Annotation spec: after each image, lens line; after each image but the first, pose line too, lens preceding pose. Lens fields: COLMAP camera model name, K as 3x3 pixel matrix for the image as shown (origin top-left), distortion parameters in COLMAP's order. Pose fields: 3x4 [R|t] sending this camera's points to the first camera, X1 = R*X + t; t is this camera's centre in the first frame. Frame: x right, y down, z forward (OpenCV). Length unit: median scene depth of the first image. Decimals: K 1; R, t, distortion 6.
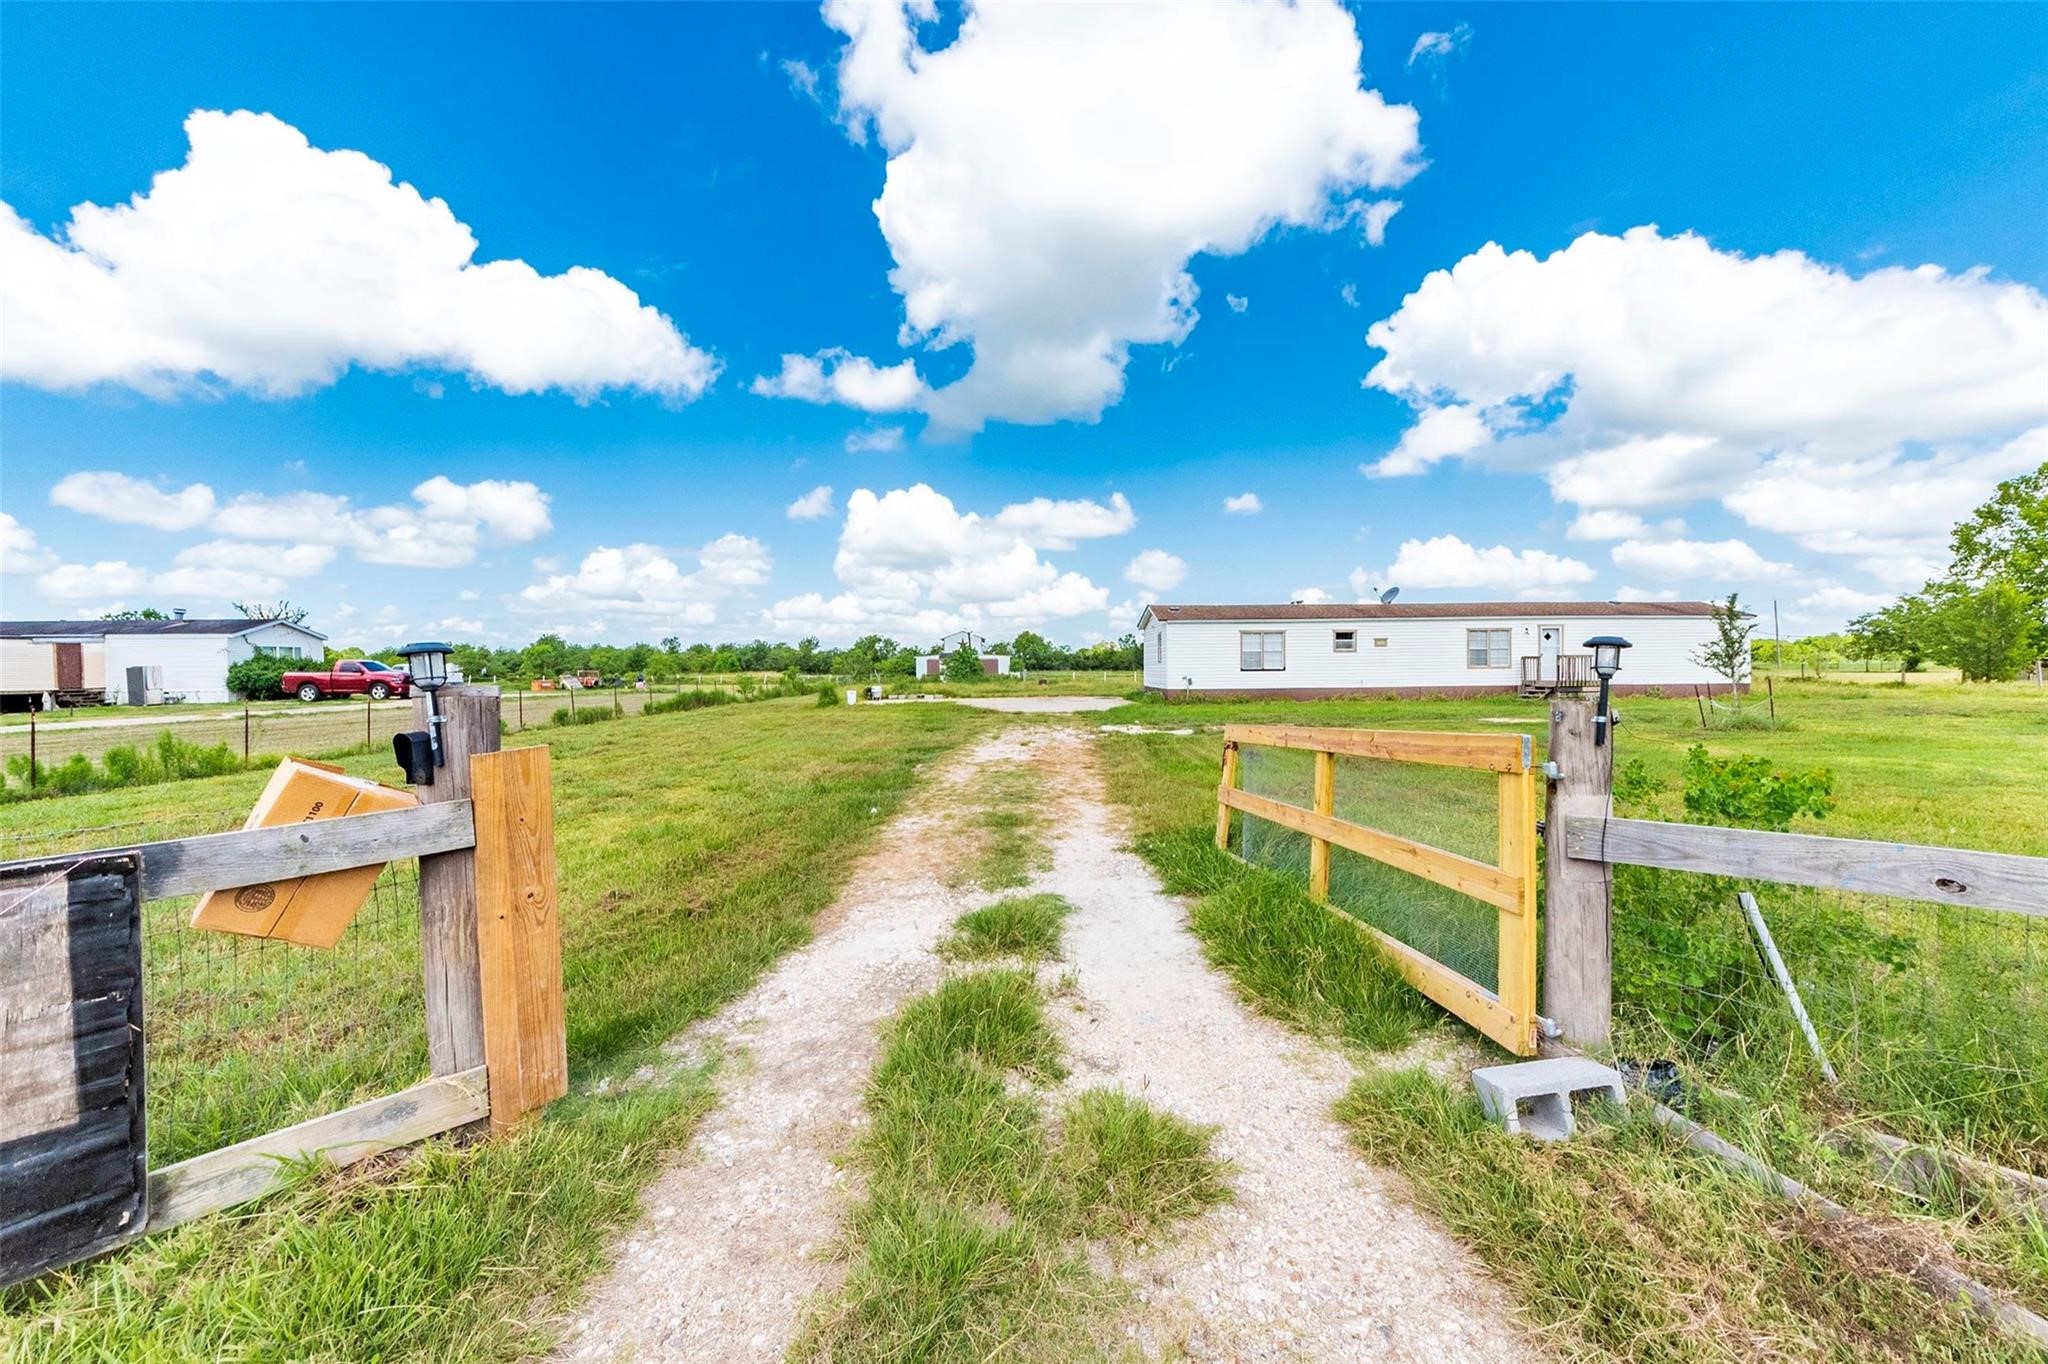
lens RADIAL K [[708.7, 0, 1102.6], [0, 708.7, 676.6], [0, 0, 1]] dist [0.000049, 0.000162]
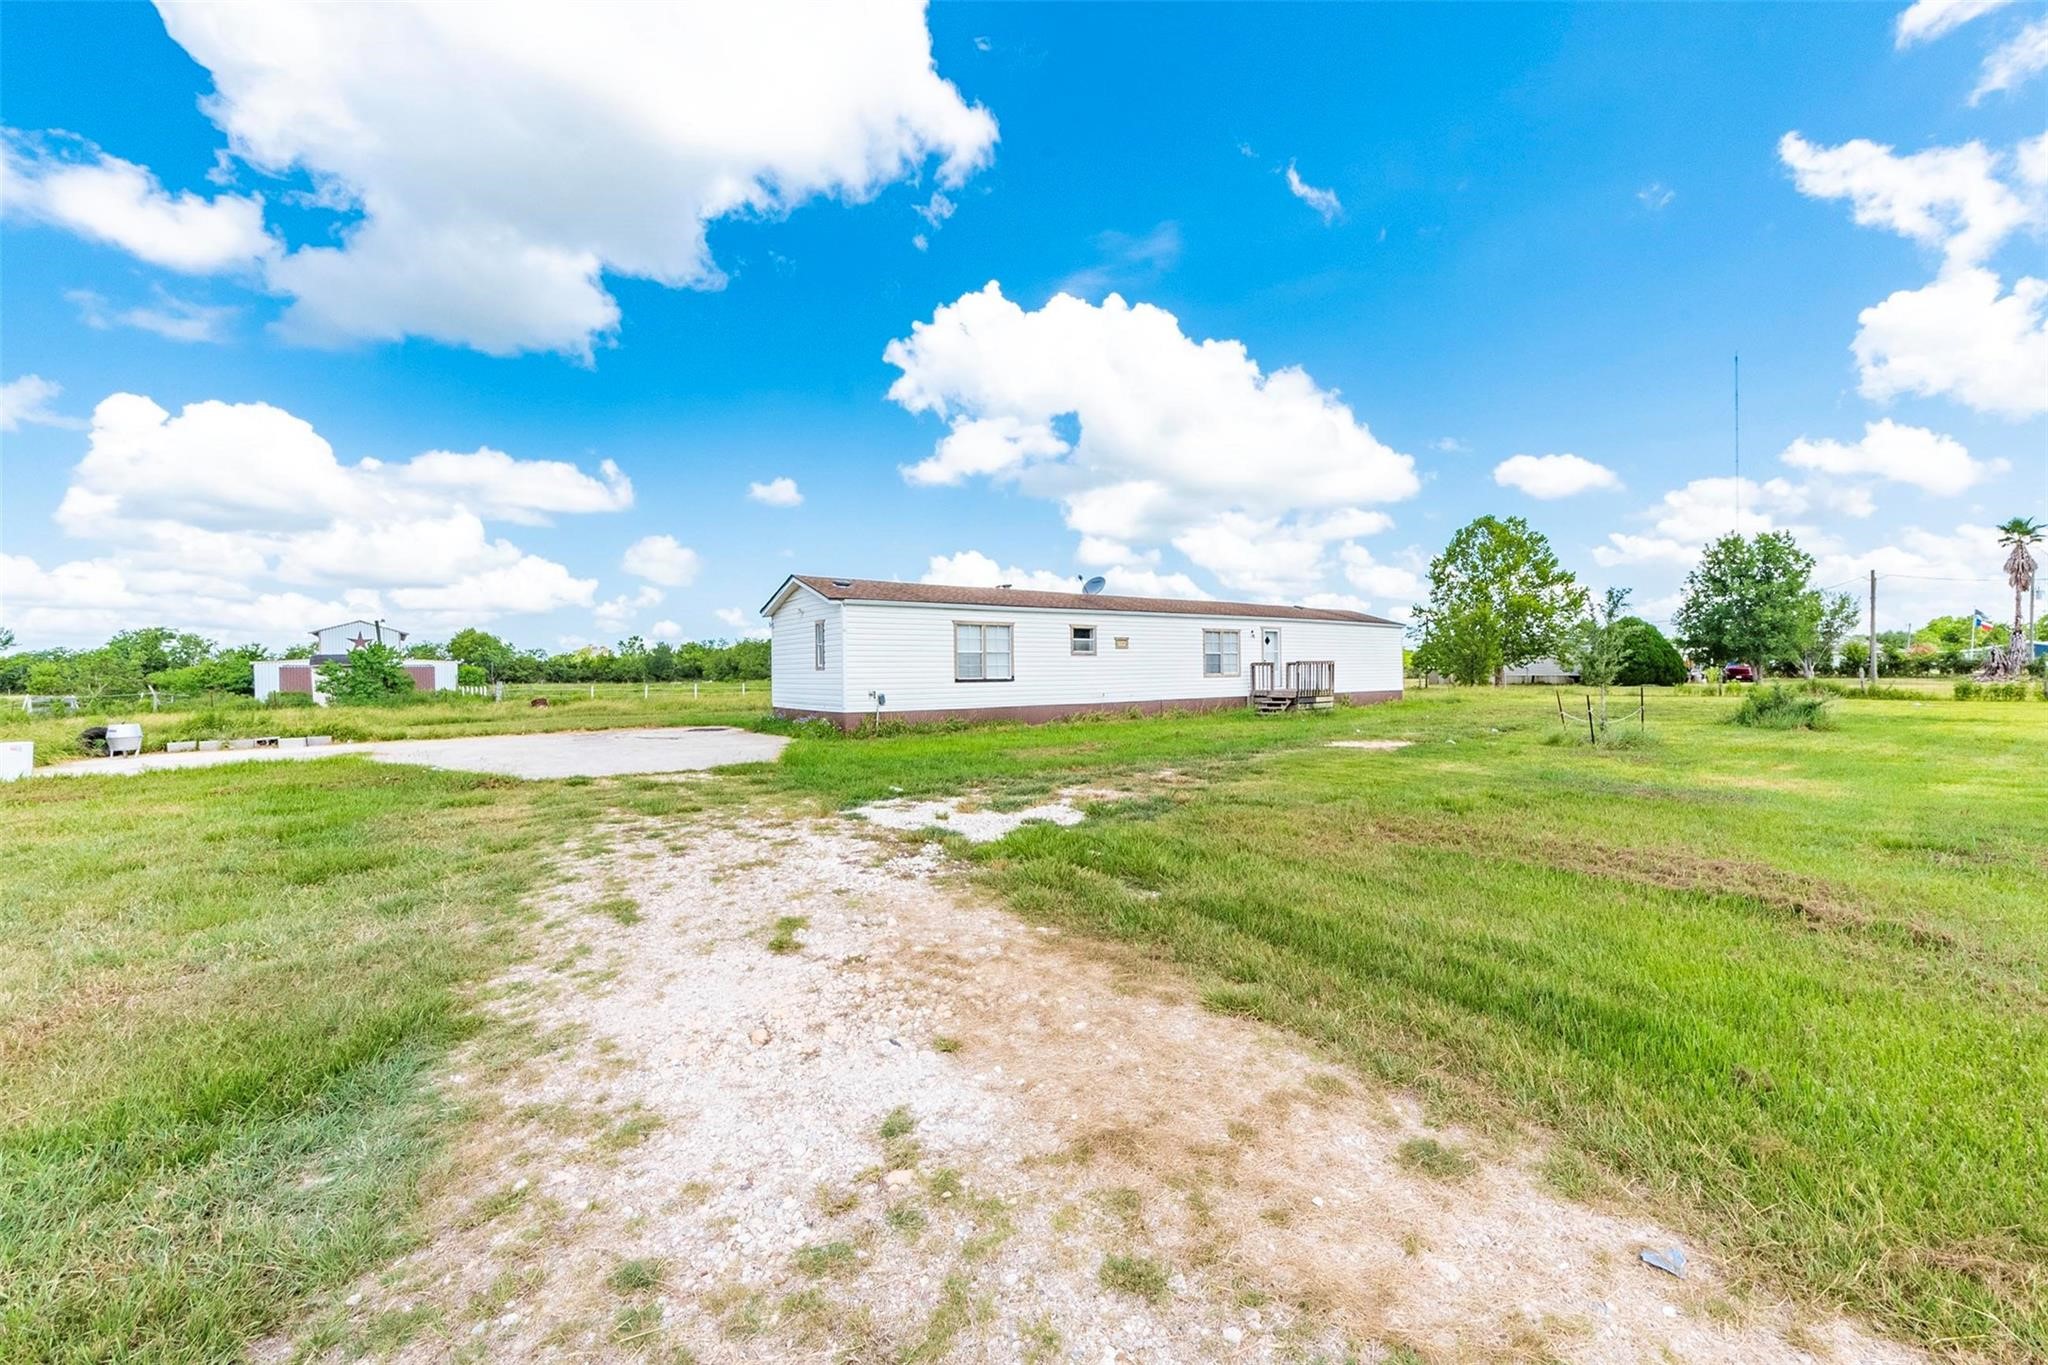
lens RADIAL K [[743.2, 0, 1056.3], [0, 743.2, 691.2], [0, 0, 1]] dist [-0.009344, -0.000230]
pose [[0.841461, -0.013847, 0.540141, -0.054558], [0.011272, 0.999904, 0.008073, -0.002449], [-0.540201, -0.000705, 0.841536, 0.213388]]
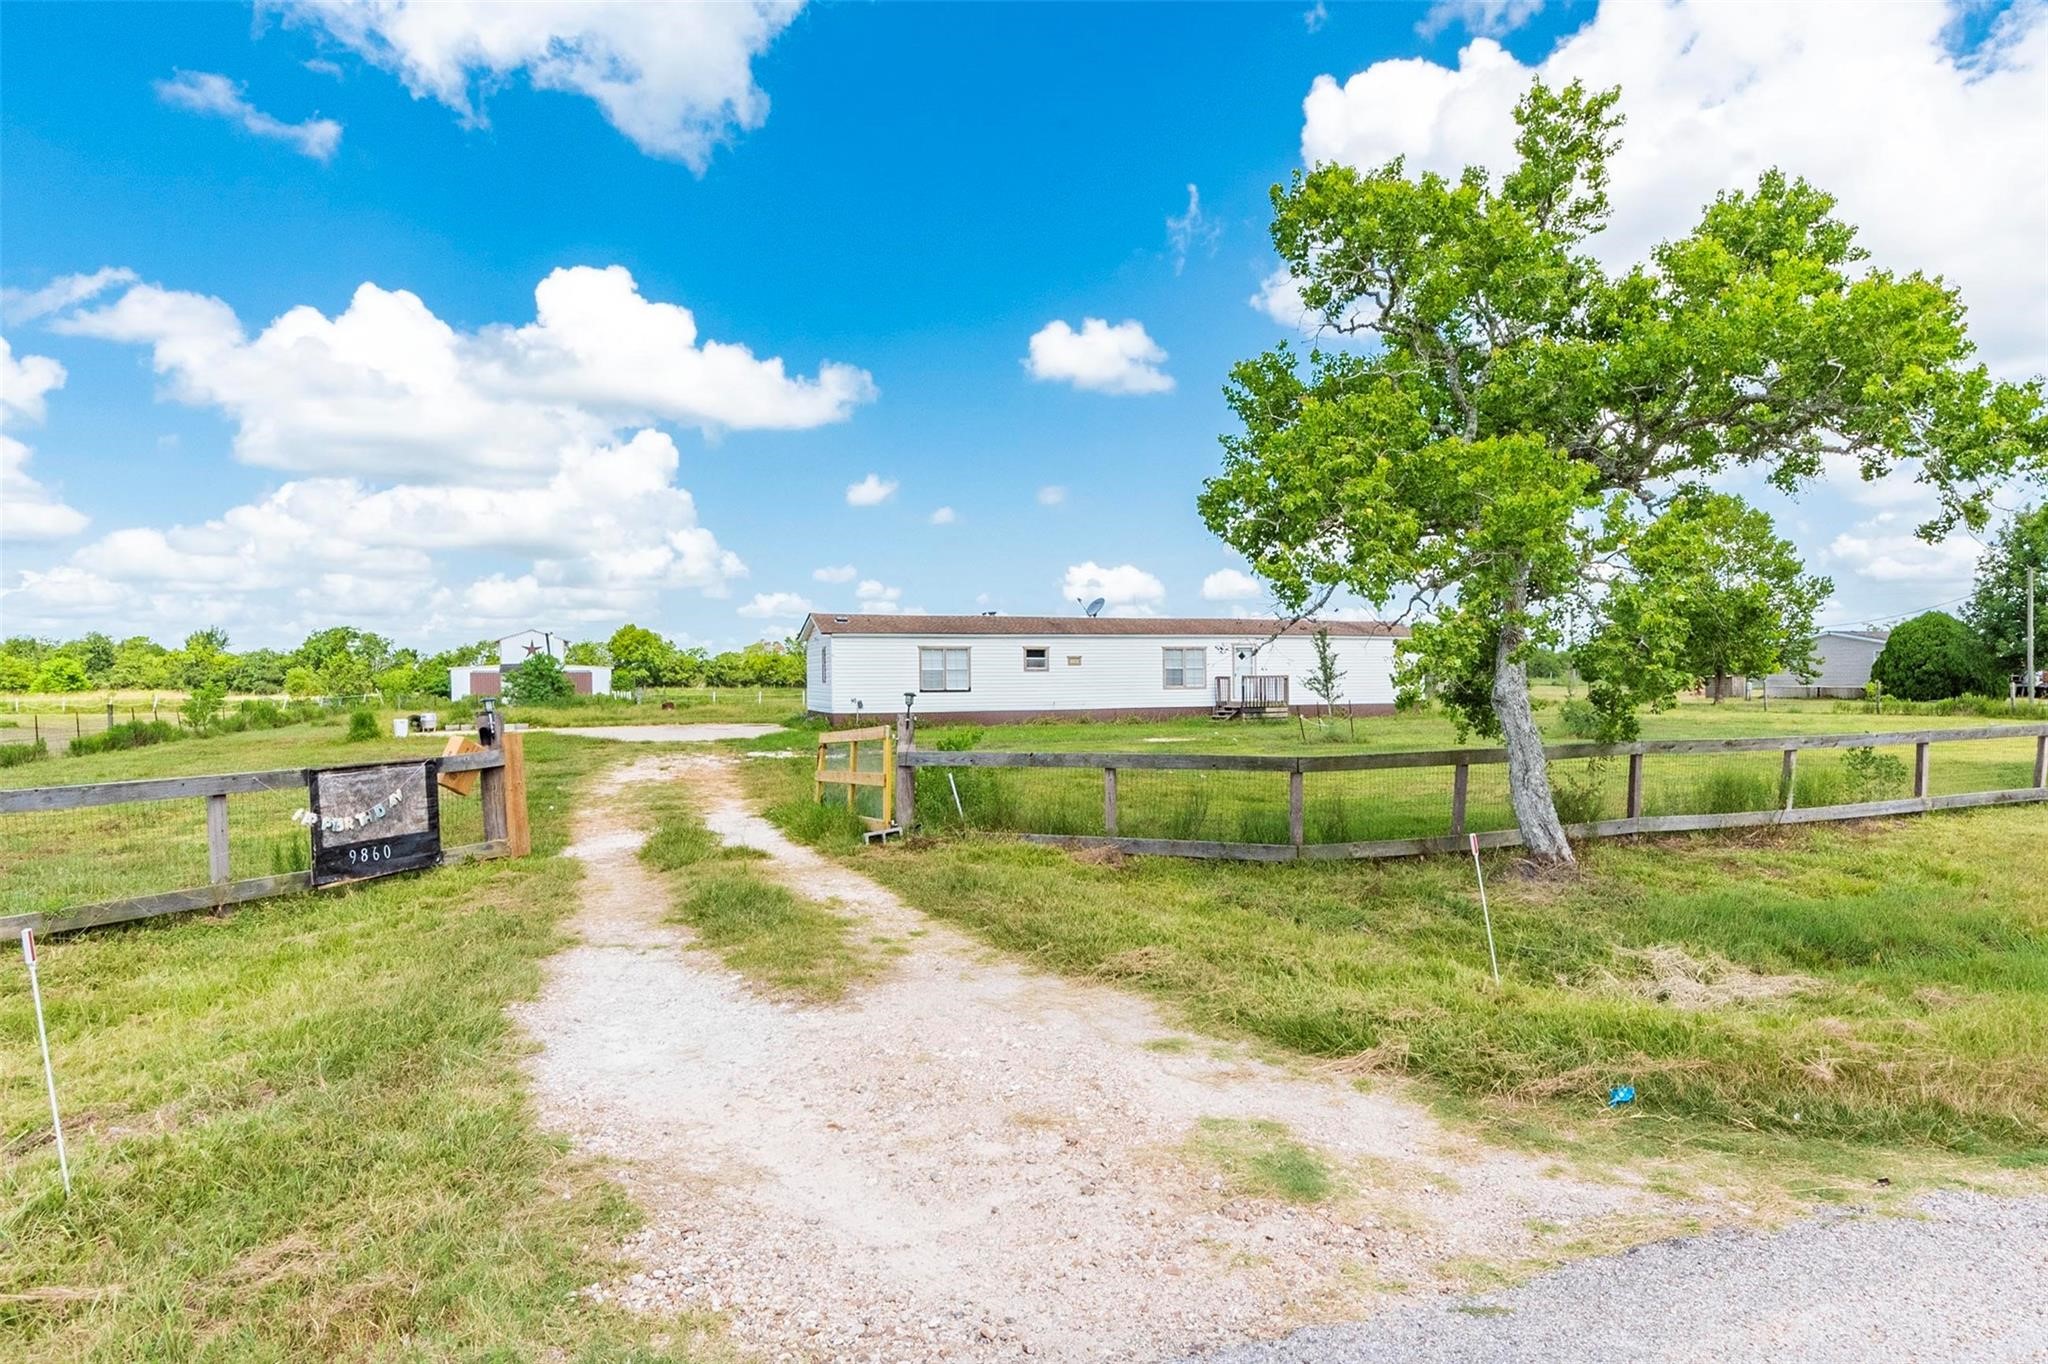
lens RADIAL K [[1070.7, 0, 1151.0], [0, 1070.7, 684.8], [0, 0, 1]] dist [0.000049, -0.000290]
pose [[0.939924, 0.000507, 0.341383, 0.006065], [0.002922, 0.999950, -0.009530, -0.002059], [-0.341371, 0.009955, 0.939876, -0.197404]]
